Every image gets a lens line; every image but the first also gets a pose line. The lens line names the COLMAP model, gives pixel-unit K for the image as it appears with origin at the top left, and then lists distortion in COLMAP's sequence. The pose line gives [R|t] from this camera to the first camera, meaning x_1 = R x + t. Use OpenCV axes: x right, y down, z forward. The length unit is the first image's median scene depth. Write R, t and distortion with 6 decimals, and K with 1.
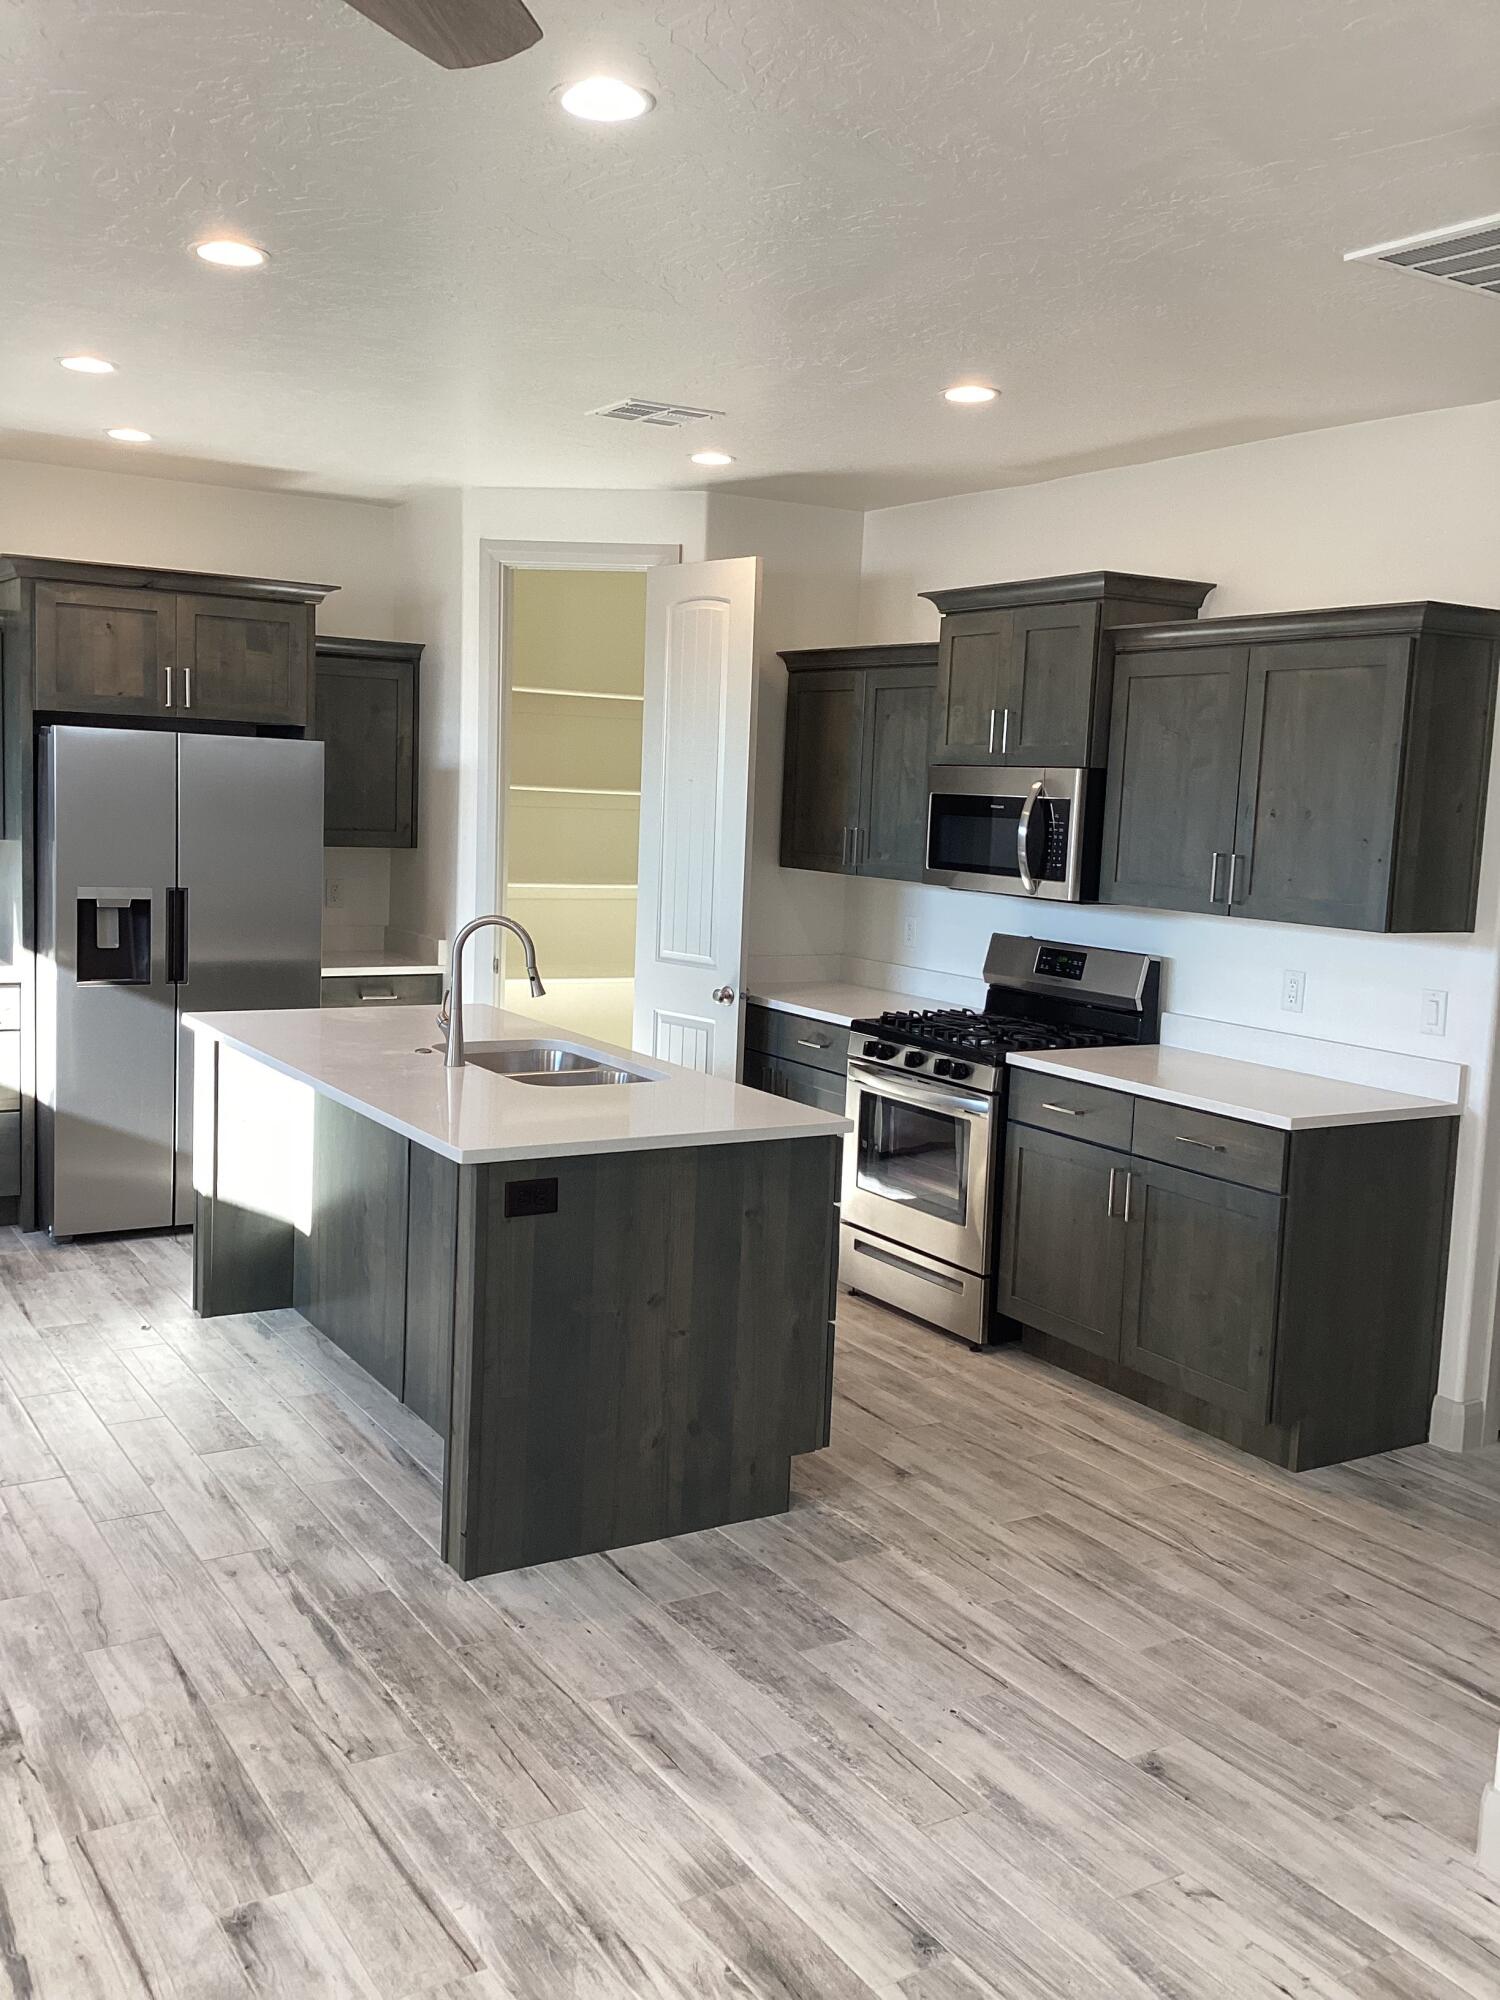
lens RADIAL K [[1791.8, 0, 755.8], [0, 1791.8, 995.7], [0, 0, 1]] dist [0.095630, -0.171192]
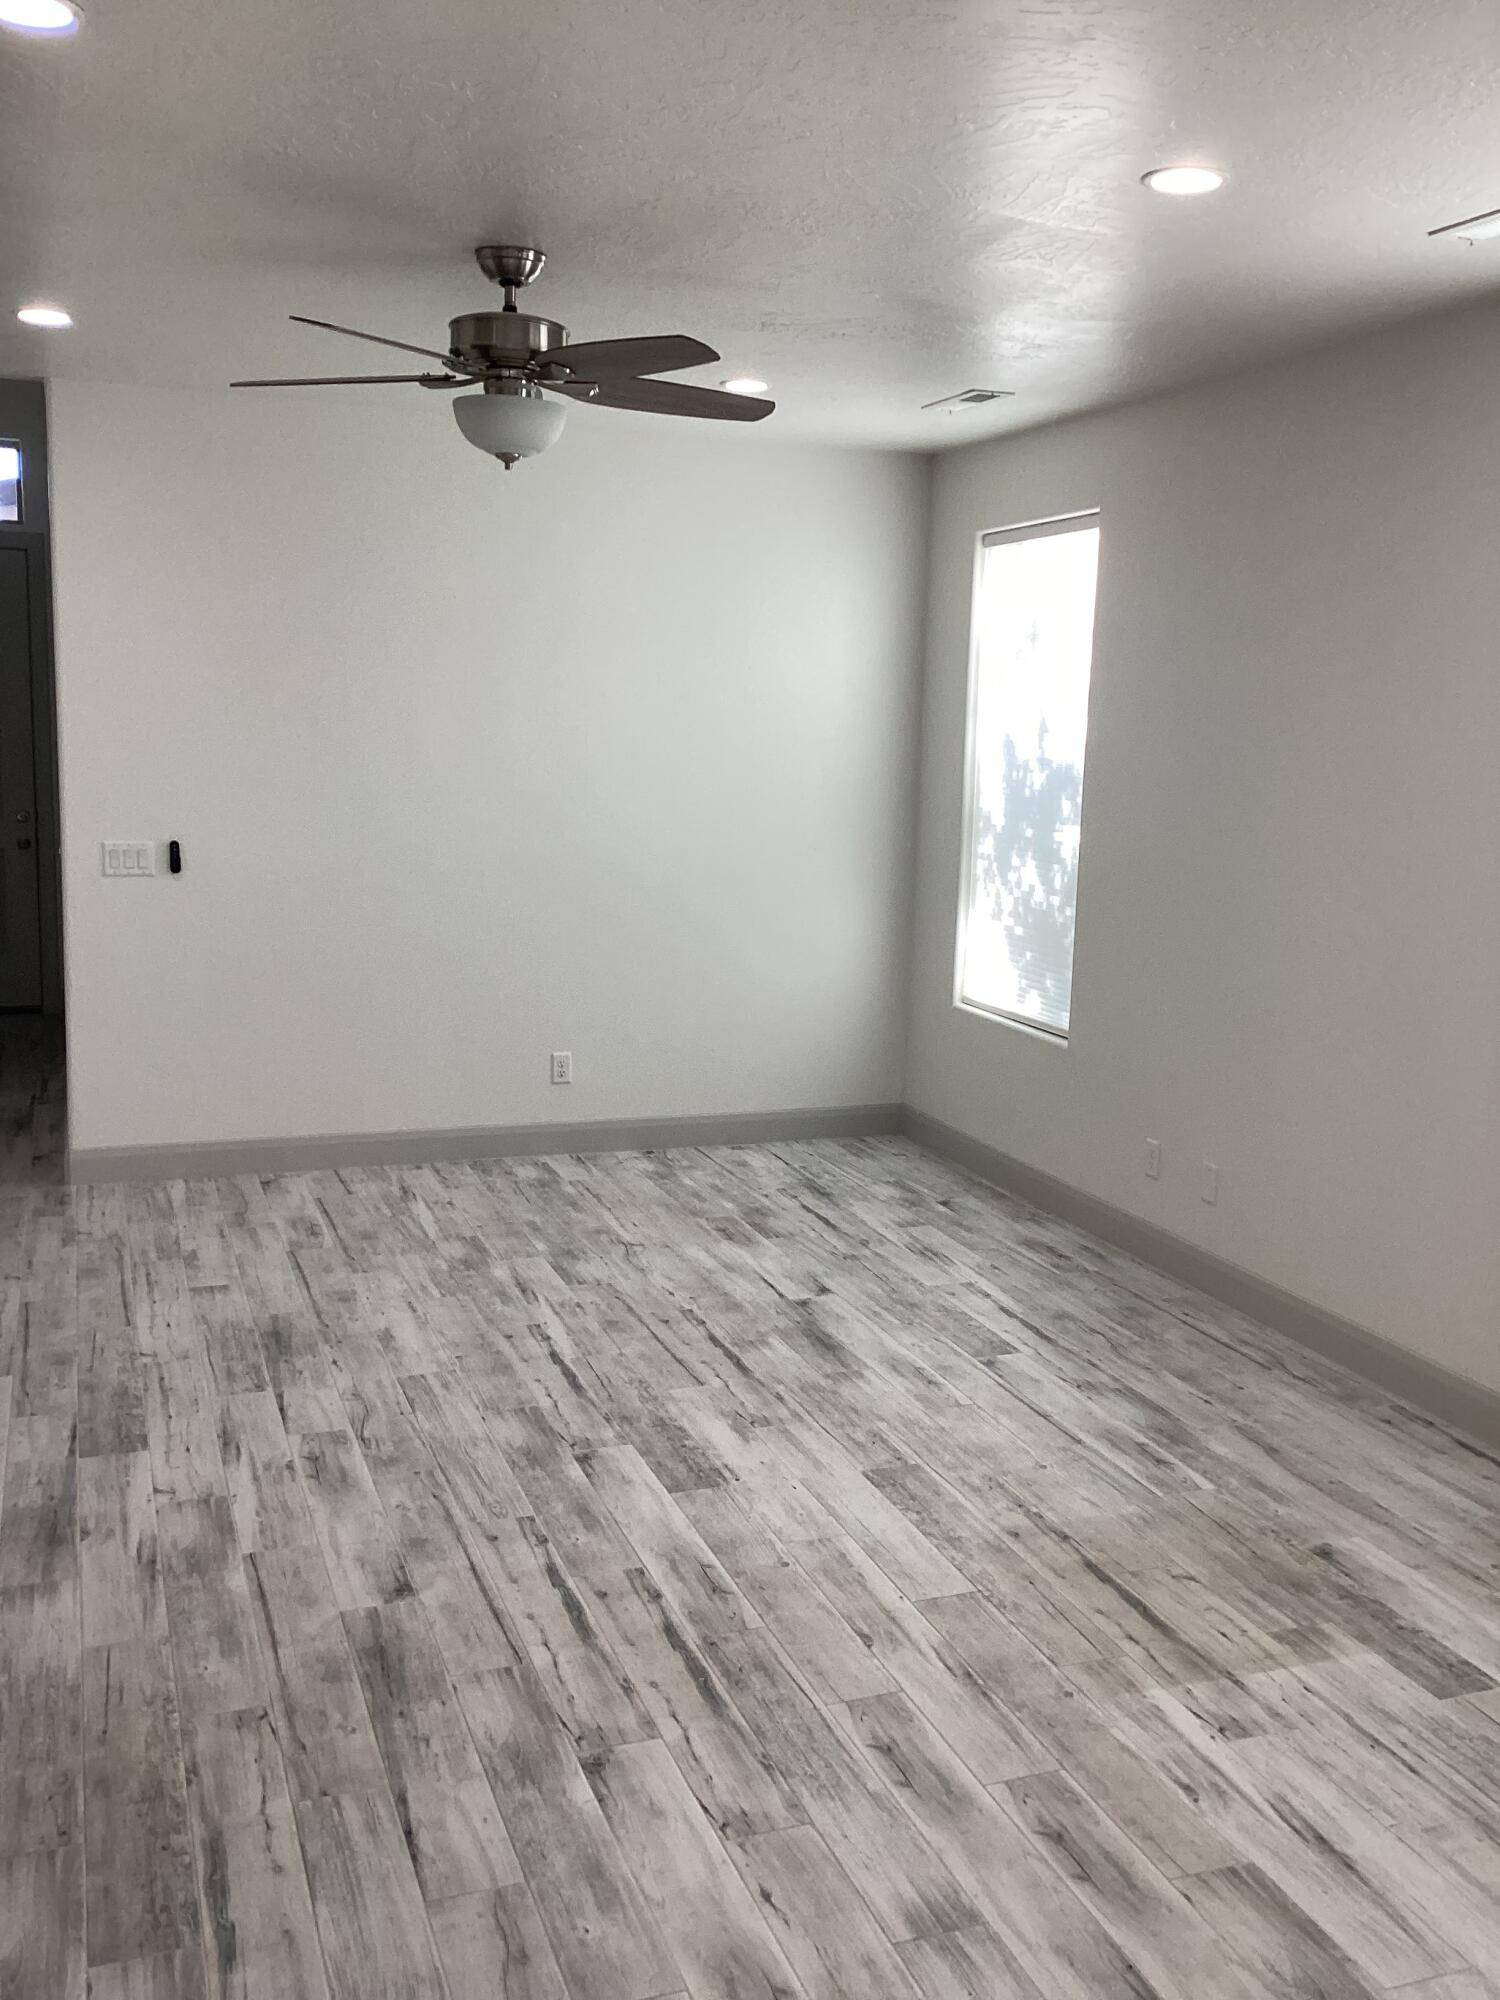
lens RADIAL K [[1791.8, 0, 755.8], [0, 1791.8, 995.7], [0, 0, 1]] dist [0.095630, -0.171192]
pose [[-0.977113, -0.102396, 0.186453, -0.329375], [-0.048114, 0.960190, 0.275173, -0.127709], [-0.207206, 0.259905, -0.943141, 0.927103]]
